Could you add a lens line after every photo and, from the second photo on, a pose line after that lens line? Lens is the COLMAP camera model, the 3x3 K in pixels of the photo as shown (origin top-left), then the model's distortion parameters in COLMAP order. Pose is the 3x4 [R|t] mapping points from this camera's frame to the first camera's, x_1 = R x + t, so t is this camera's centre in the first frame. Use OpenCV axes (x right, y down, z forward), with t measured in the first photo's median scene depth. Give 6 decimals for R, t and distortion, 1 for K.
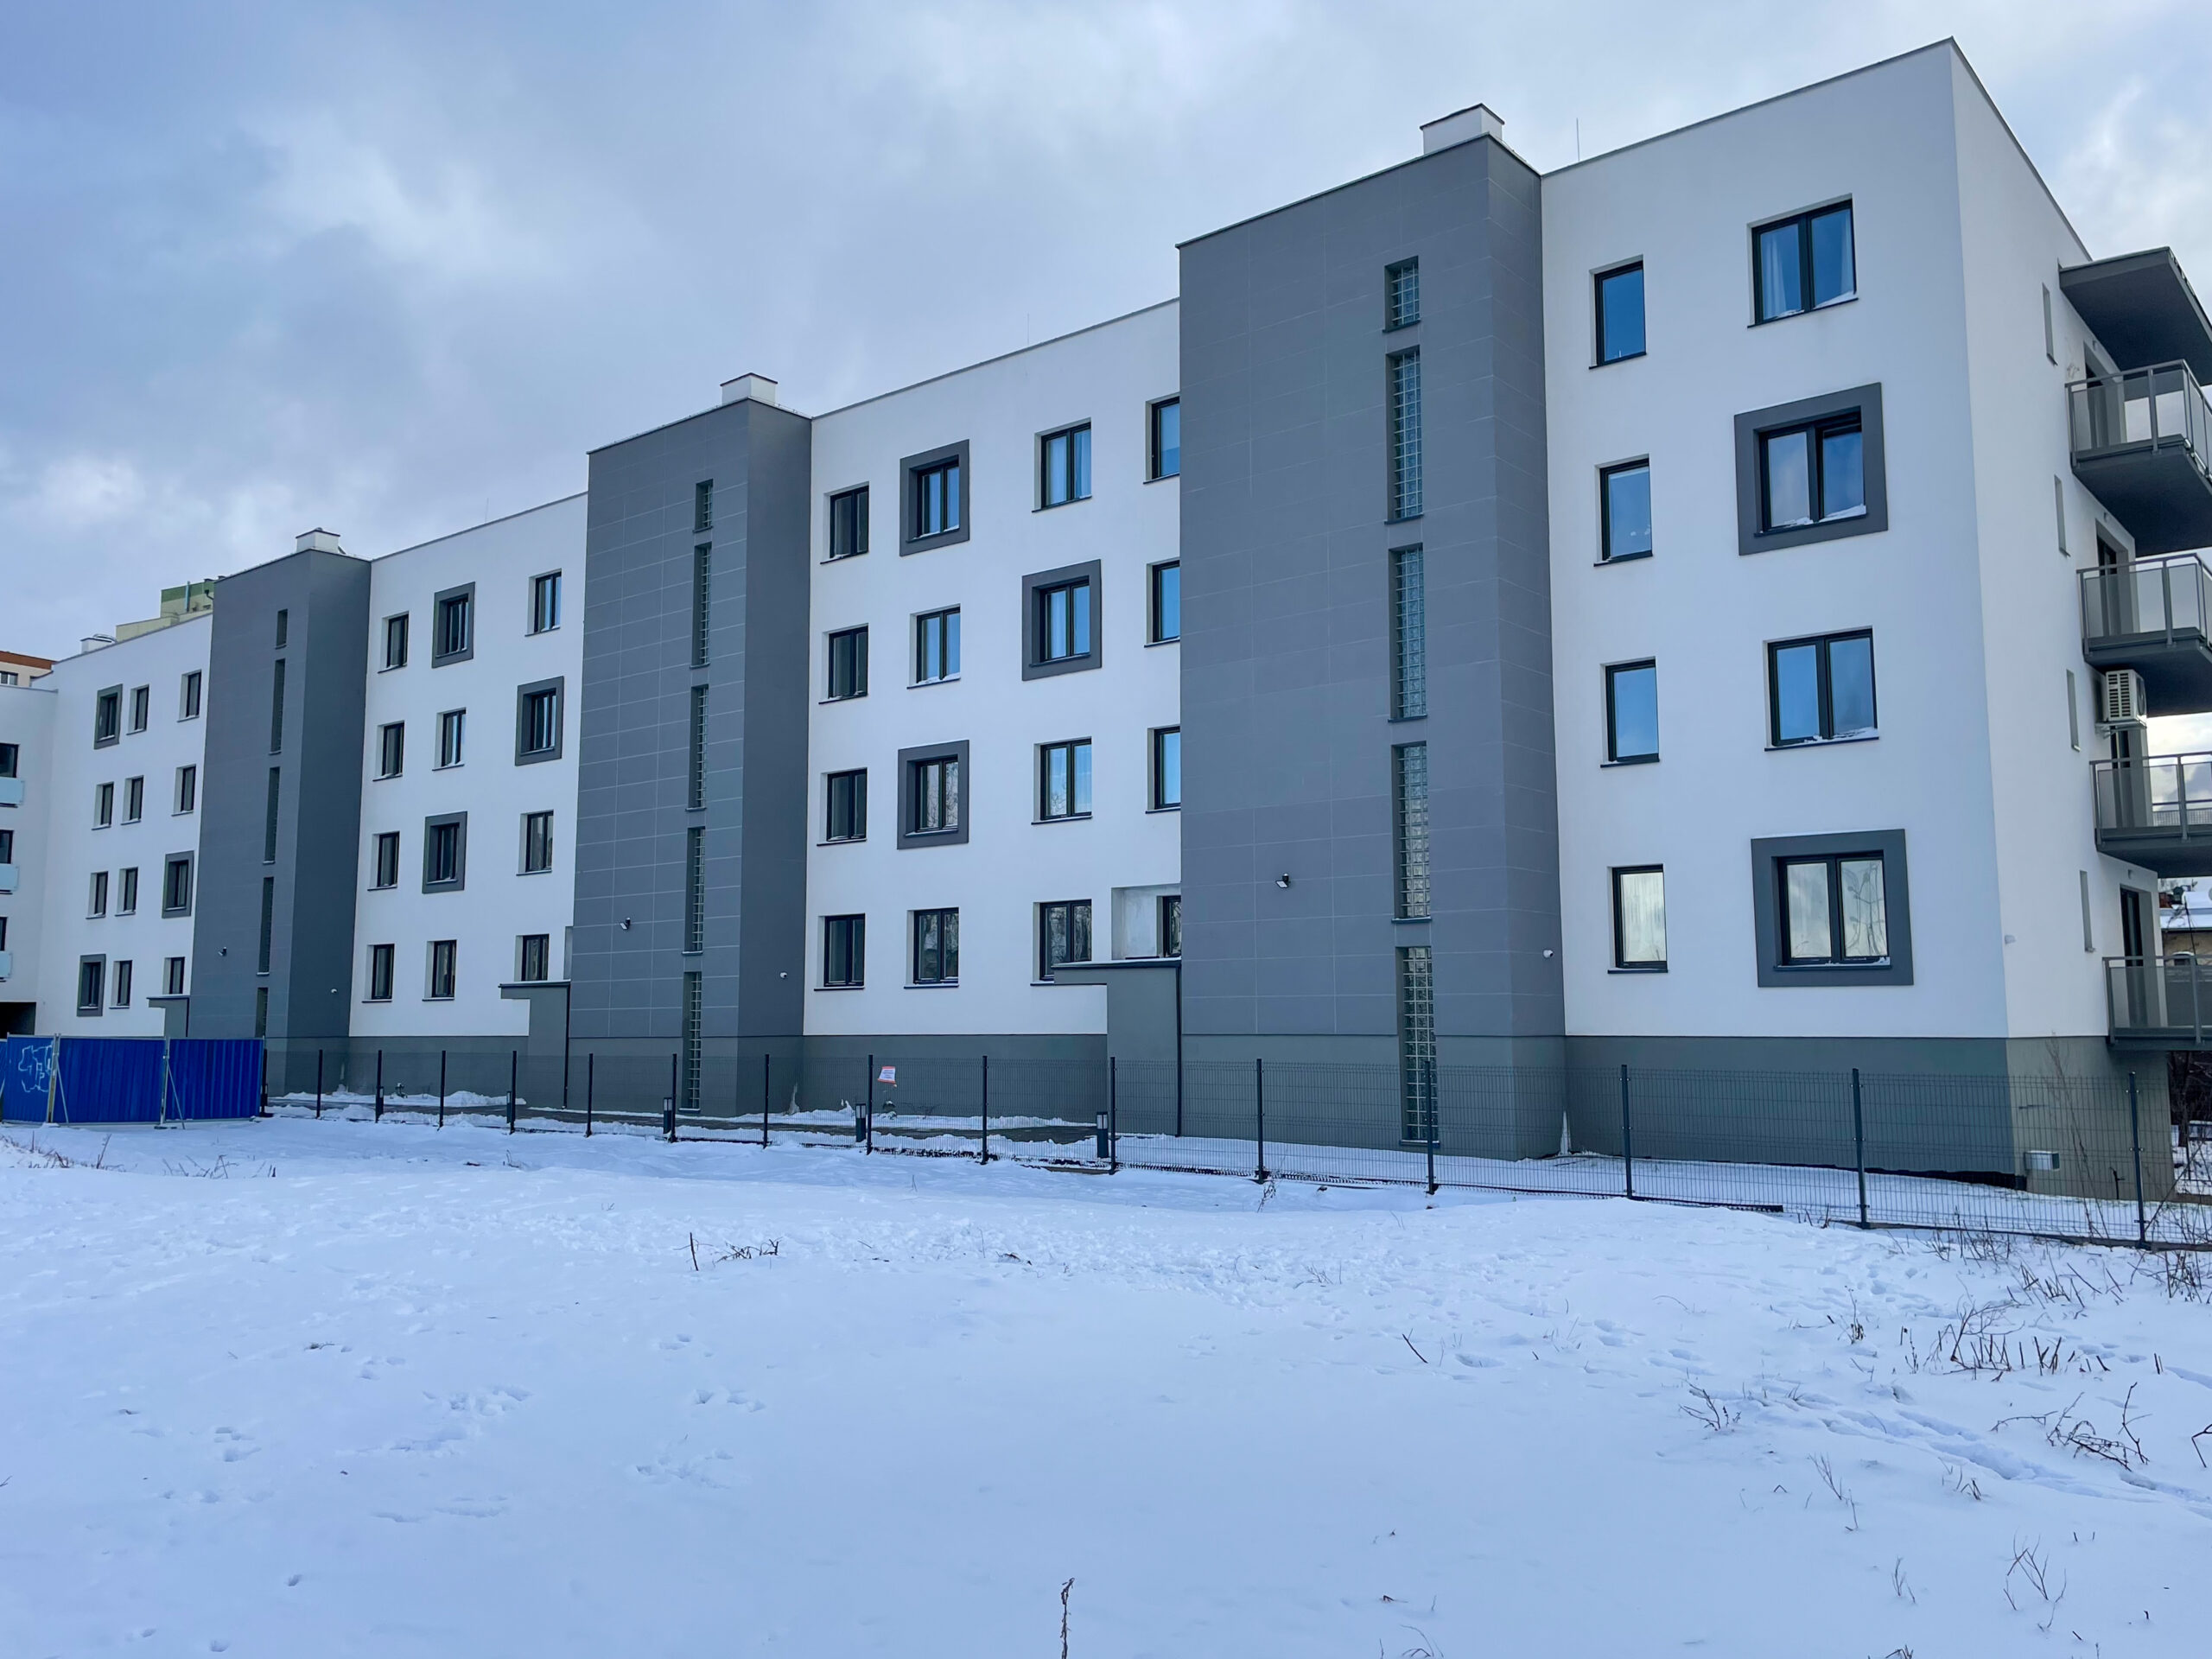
lens RADIAL K [[1756.7, 0, 1091.9], [0, 1756.7, 827.5], [0, 0, 1]] dist [0.028347, -0.039478]
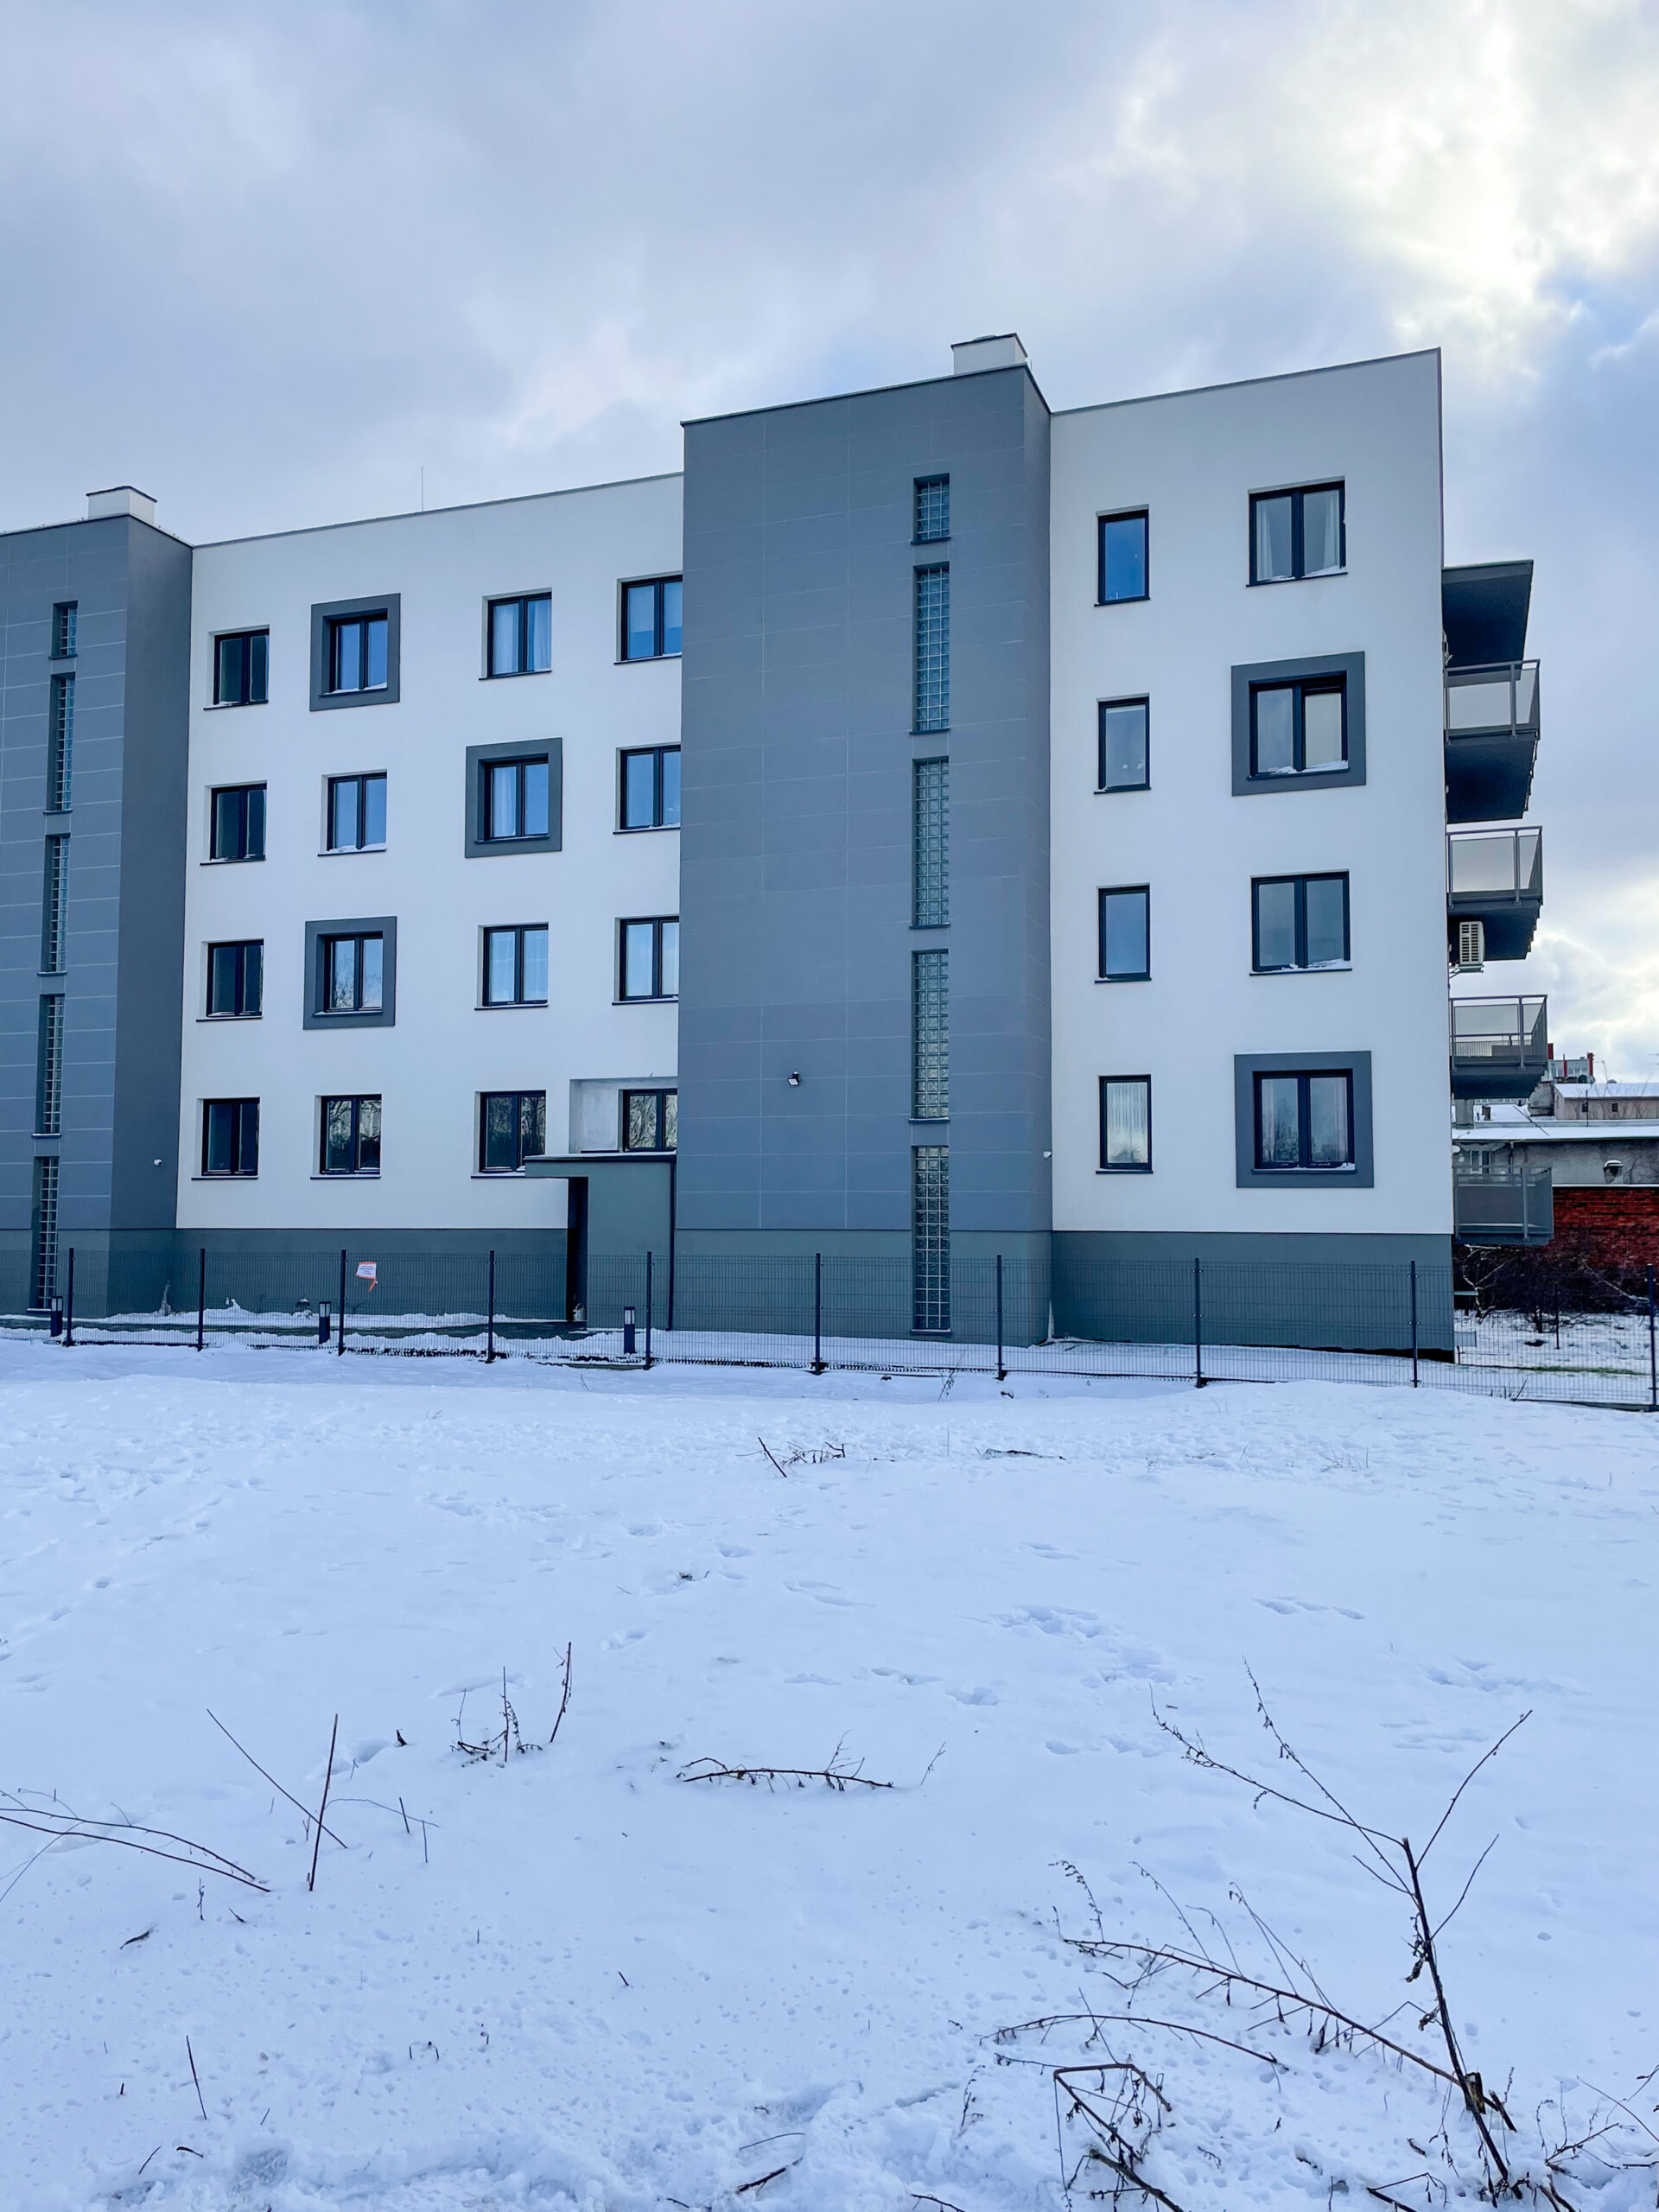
lens RADIAL K [[1756.7, 0, 825.4], [0, 1756.7, 1102.4], [0, 0, 1]] dist [0.028347, -0.039478]
pose [[0.941748, 0.028406, 0.335117, -0.210143], [-0.043433, 0.998355, 0.037432, 0.005469], [-0.333503, -0.049806, 0.941433, 0.039990]]
